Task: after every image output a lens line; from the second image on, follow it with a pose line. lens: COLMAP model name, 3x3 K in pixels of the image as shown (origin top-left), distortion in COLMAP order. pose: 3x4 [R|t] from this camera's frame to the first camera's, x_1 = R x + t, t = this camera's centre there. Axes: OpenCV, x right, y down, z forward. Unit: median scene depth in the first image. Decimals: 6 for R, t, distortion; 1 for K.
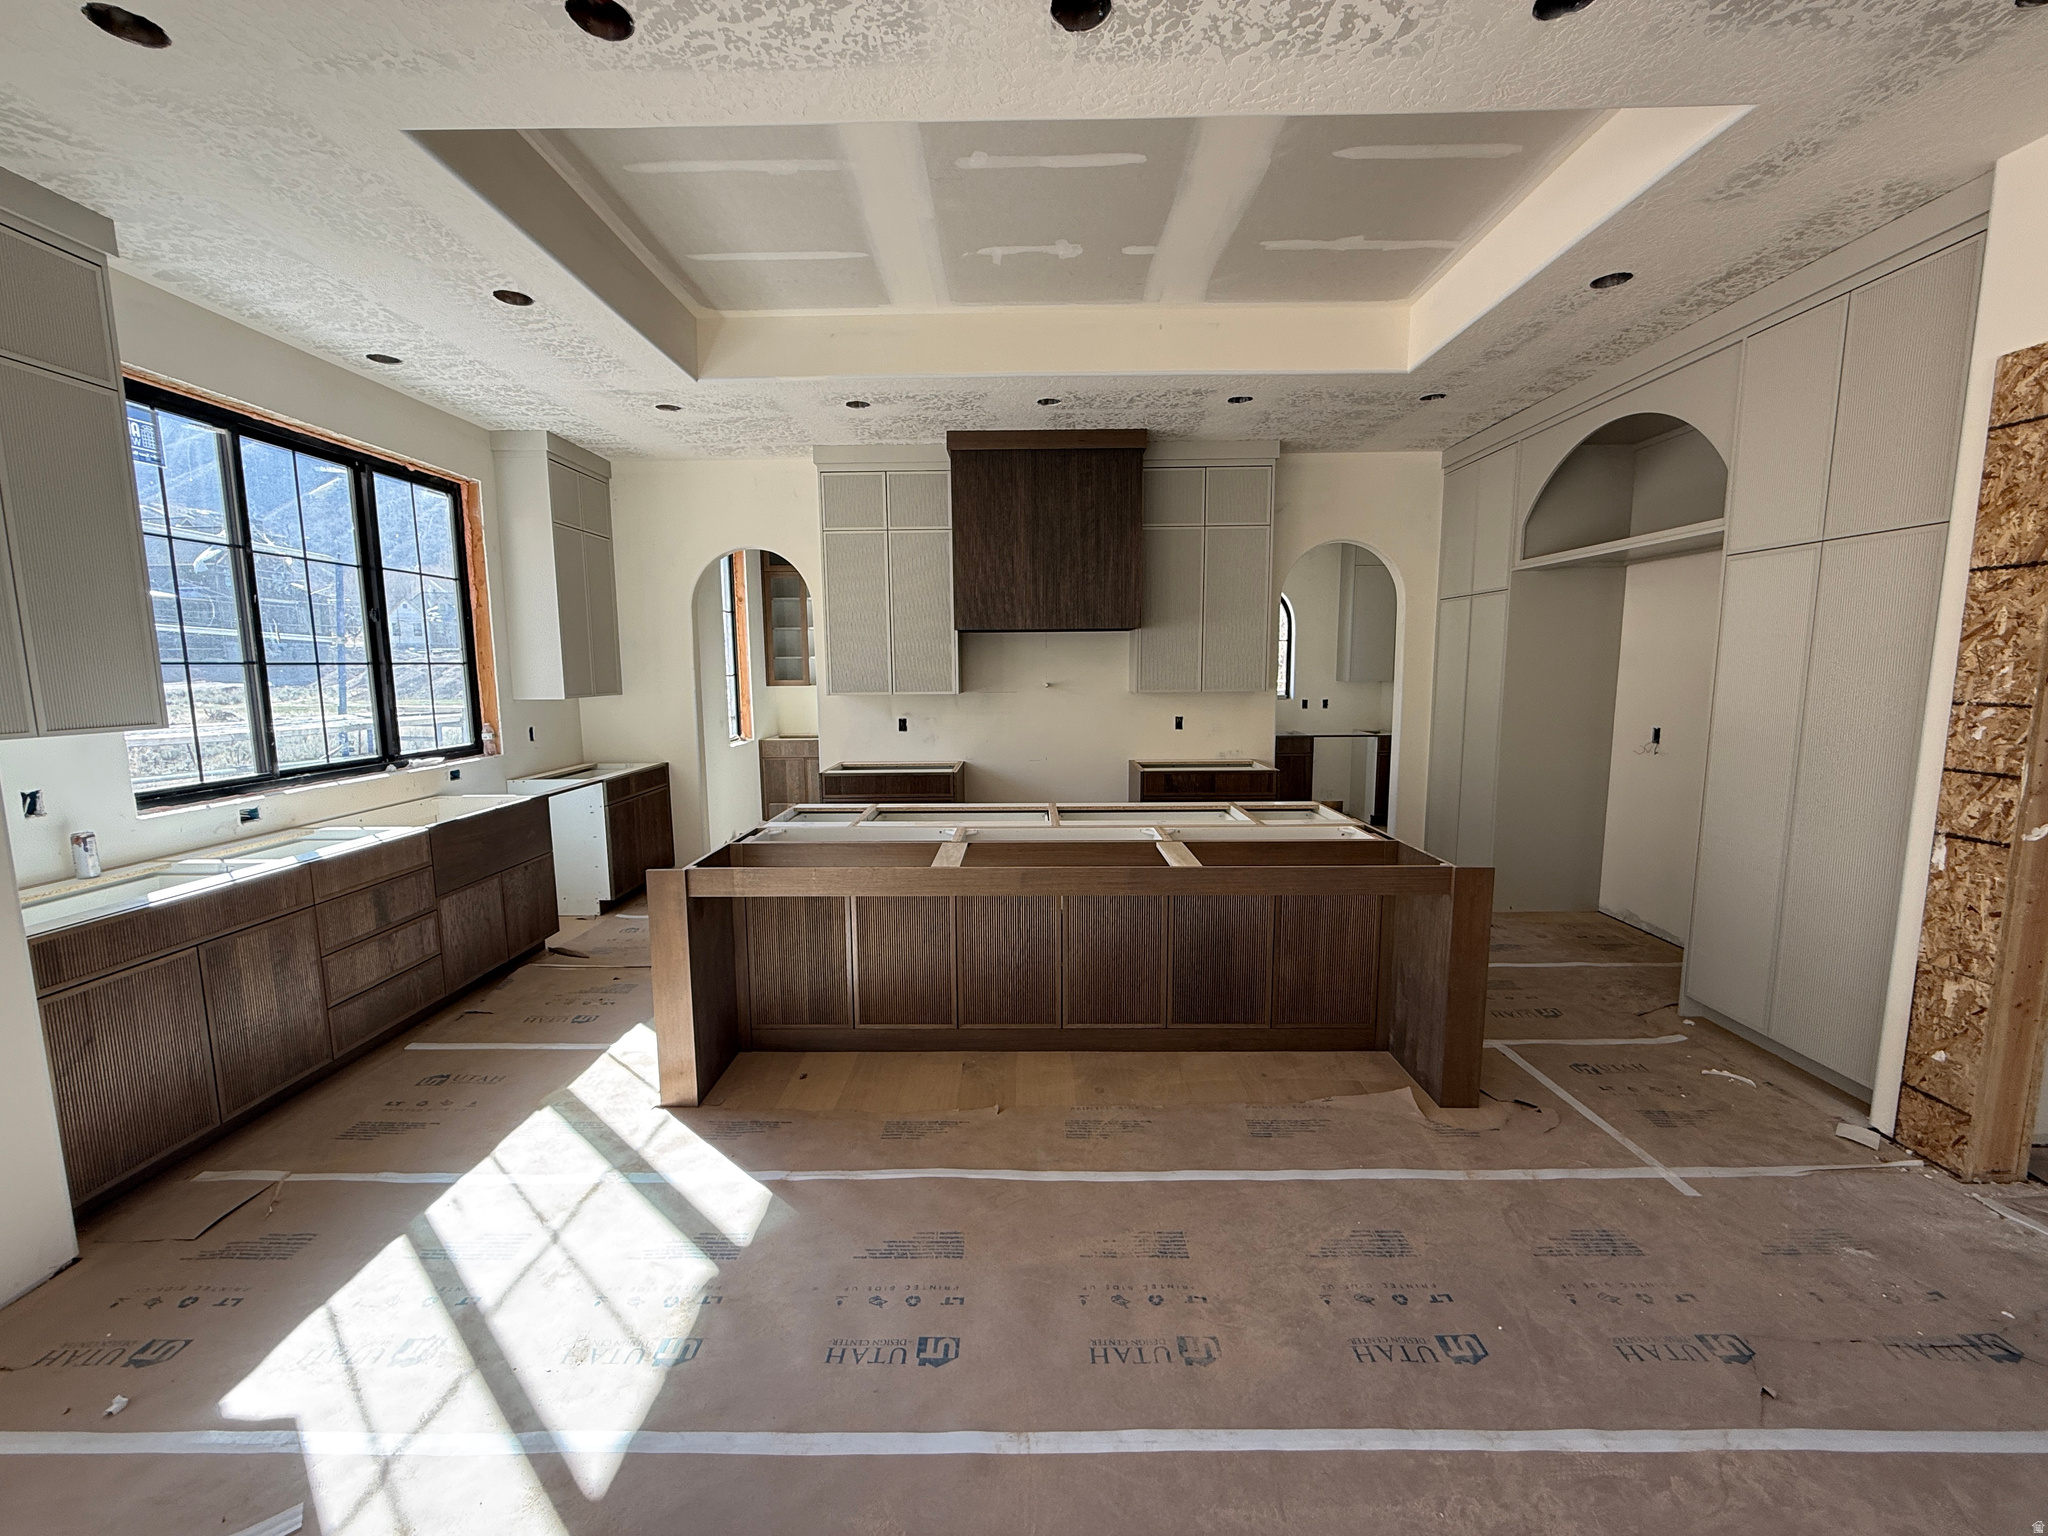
lens RADIAL K [[814.3, 0, 1017.5], [0, 814.3, 767.0], [0, 0, 1]] dist [0.001517, -0.000008]
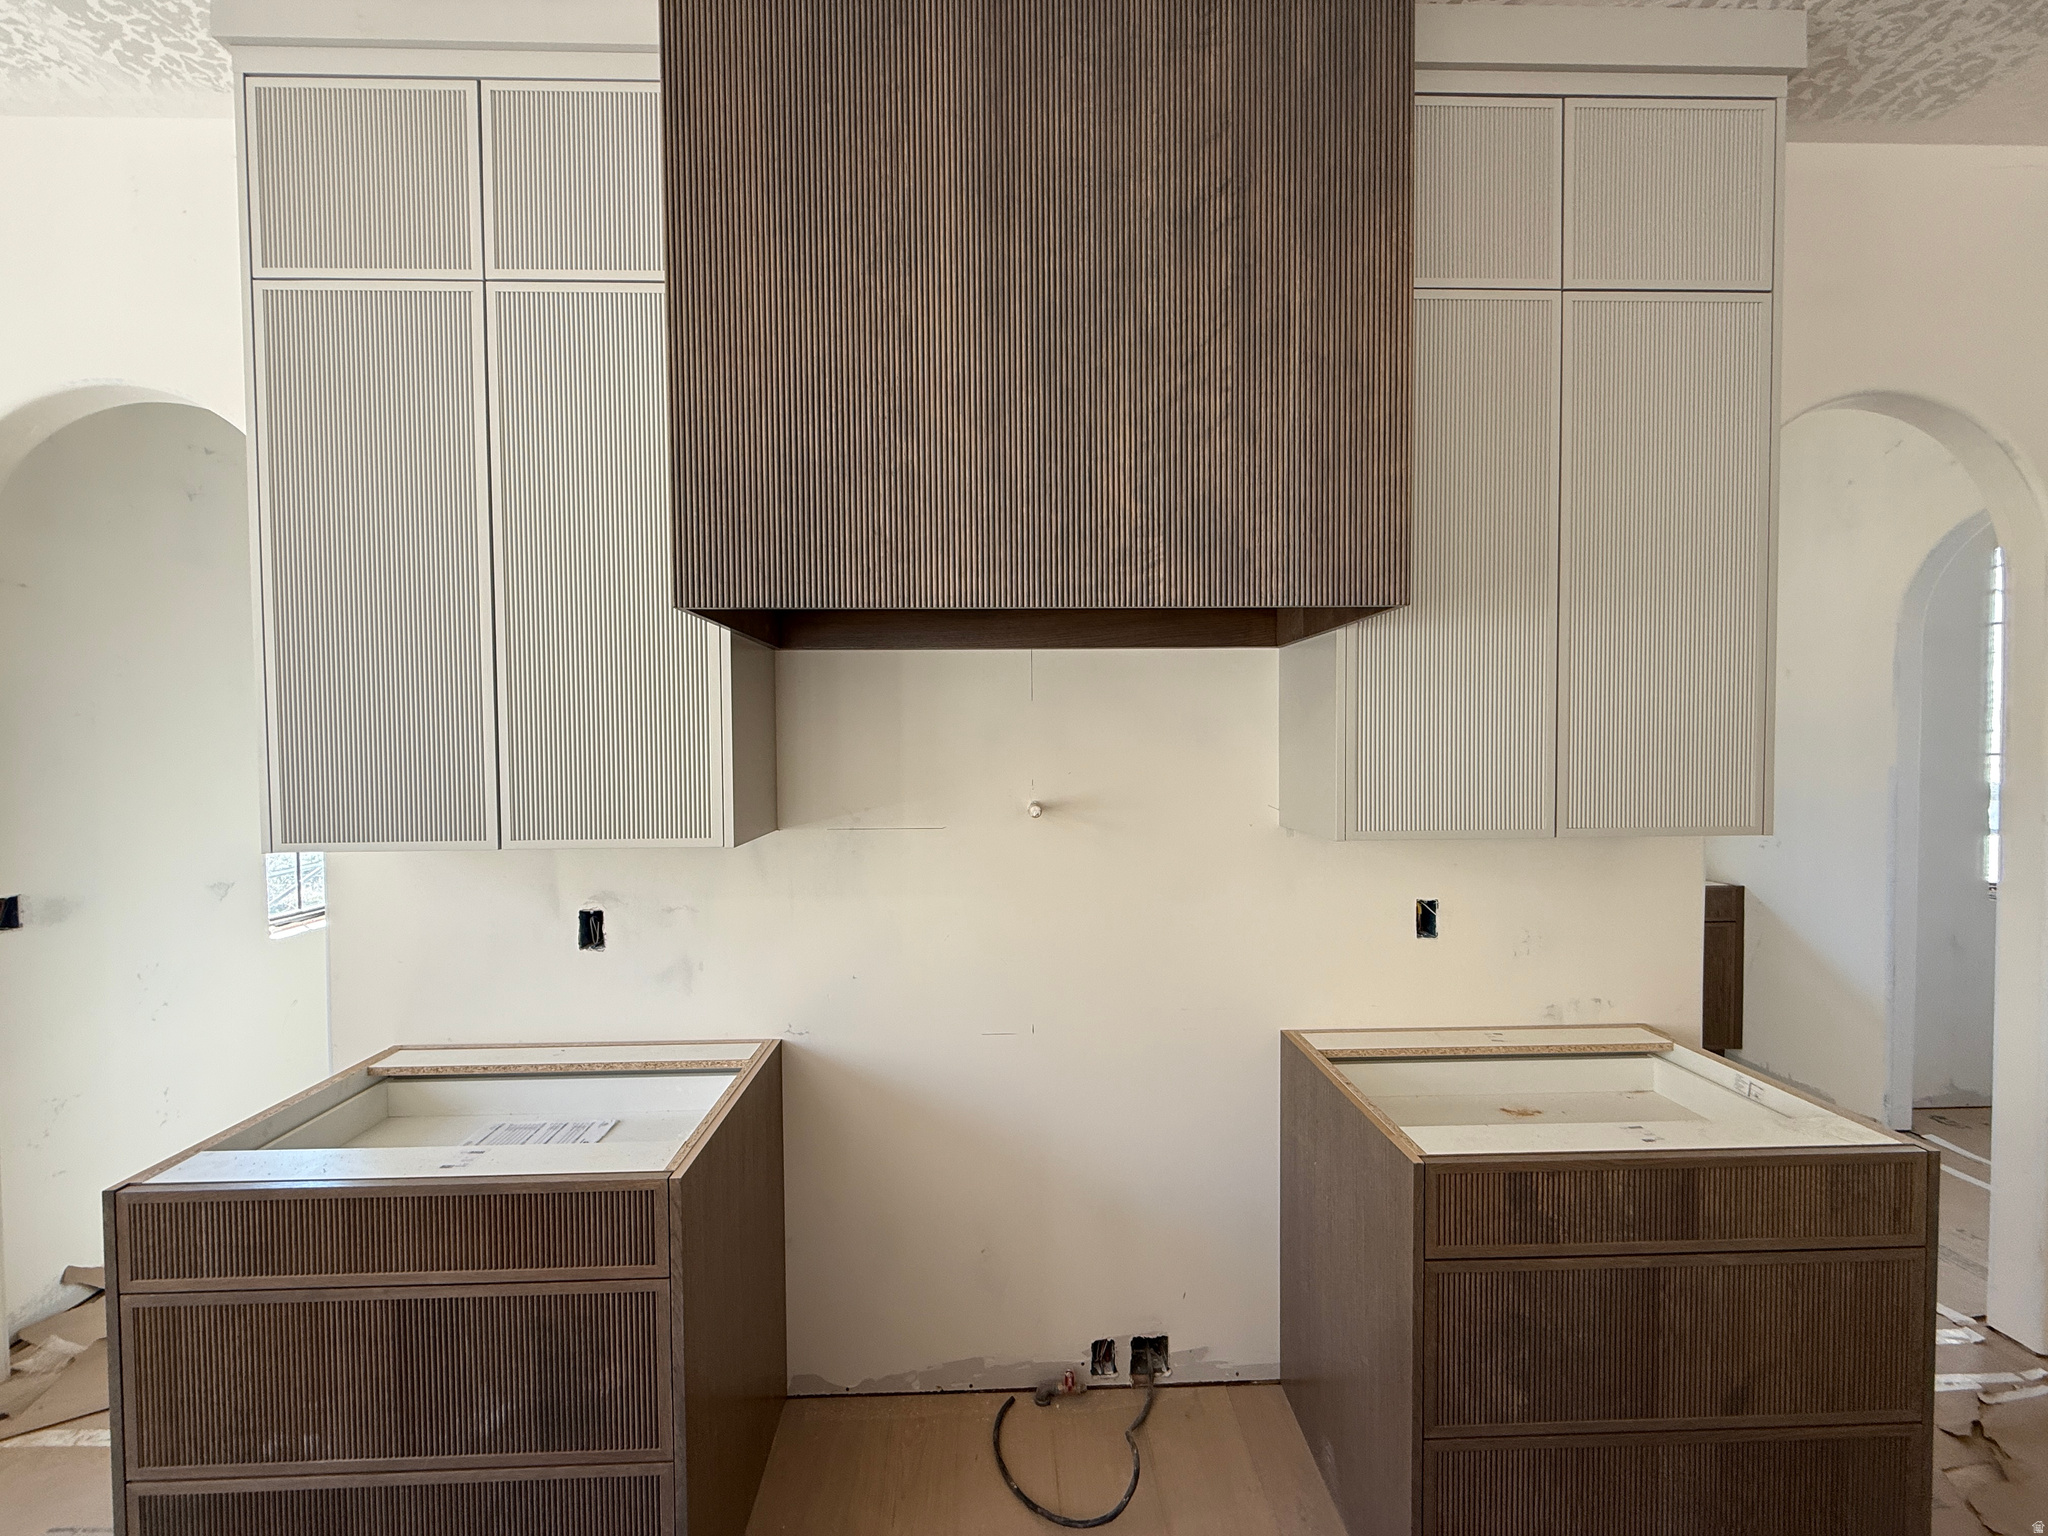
lens RADIAL K [[814.3, 0, 1019.5], [0, 814.3, 767.7], [0, 0, 1]] dist [0.001517, -0.000008]
pose [[0.999188, 0.001258, 0.040265, 0.018675], [0.002677, 0.995230, -0.097515, -0.095477], [-0.040196, 0.097544, 0.994419, 0.758284]]
